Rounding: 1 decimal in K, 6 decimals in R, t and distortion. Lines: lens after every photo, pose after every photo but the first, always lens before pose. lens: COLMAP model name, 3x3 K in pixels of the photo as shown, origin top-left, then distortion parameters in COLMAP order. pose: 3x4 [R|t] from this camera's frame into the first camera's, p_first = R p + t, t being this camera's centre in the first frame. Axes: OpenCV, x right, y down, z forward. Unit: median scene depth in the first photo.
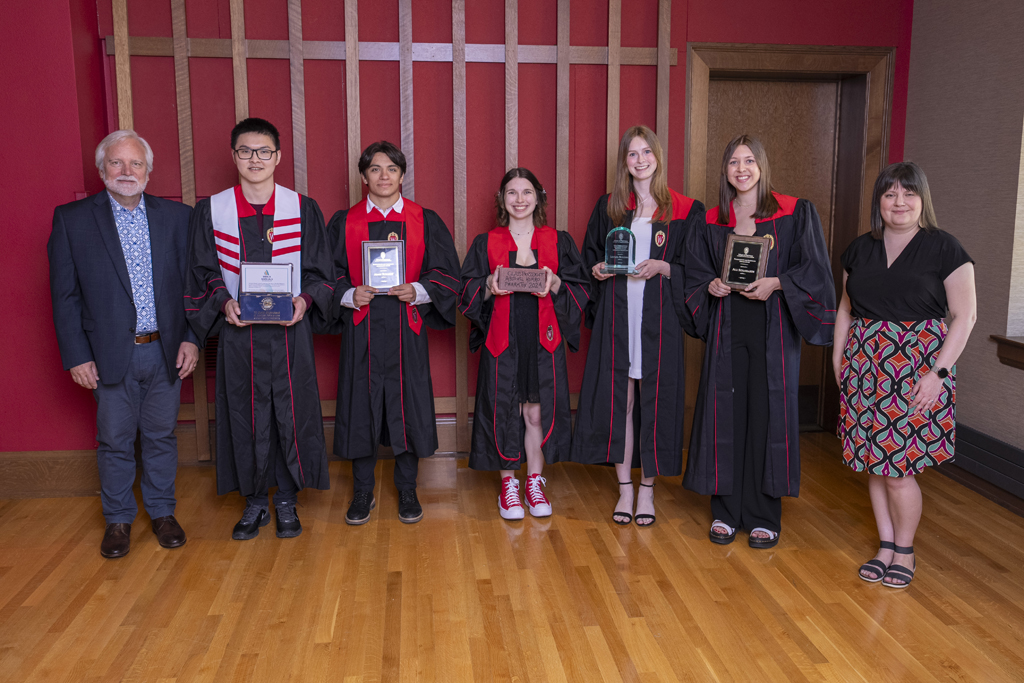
lens RADIAL K [[888.0, 0, 512.0], [0, 888.0, 341.5], [0, 0, 1]] dist [0.006111, 0.005816]
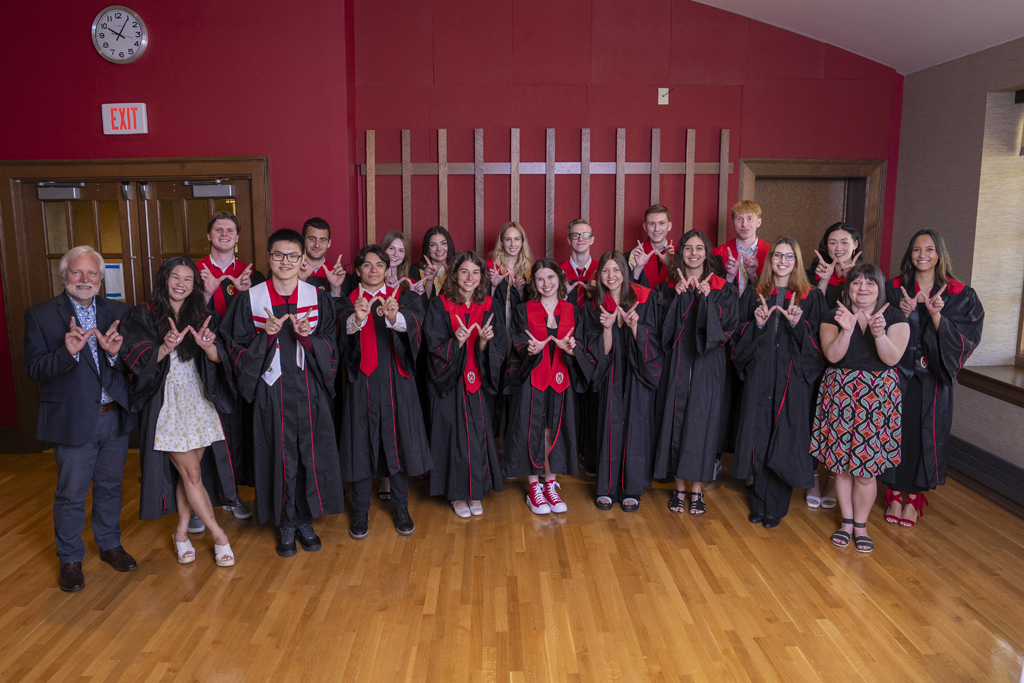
lens RADIAL K [[708.3, 0, 512.0], [0, 708.3, 341.5], [0, 0, 1]] dist [-0.028245, 0.002125]
pose [[0.996197, 0.015013, -0.085827, -0.105108], [-0.014994, 0.999887, 0.000859, -0.045854], [0.085830, 0.000431, 0.996310, -0.266654]]
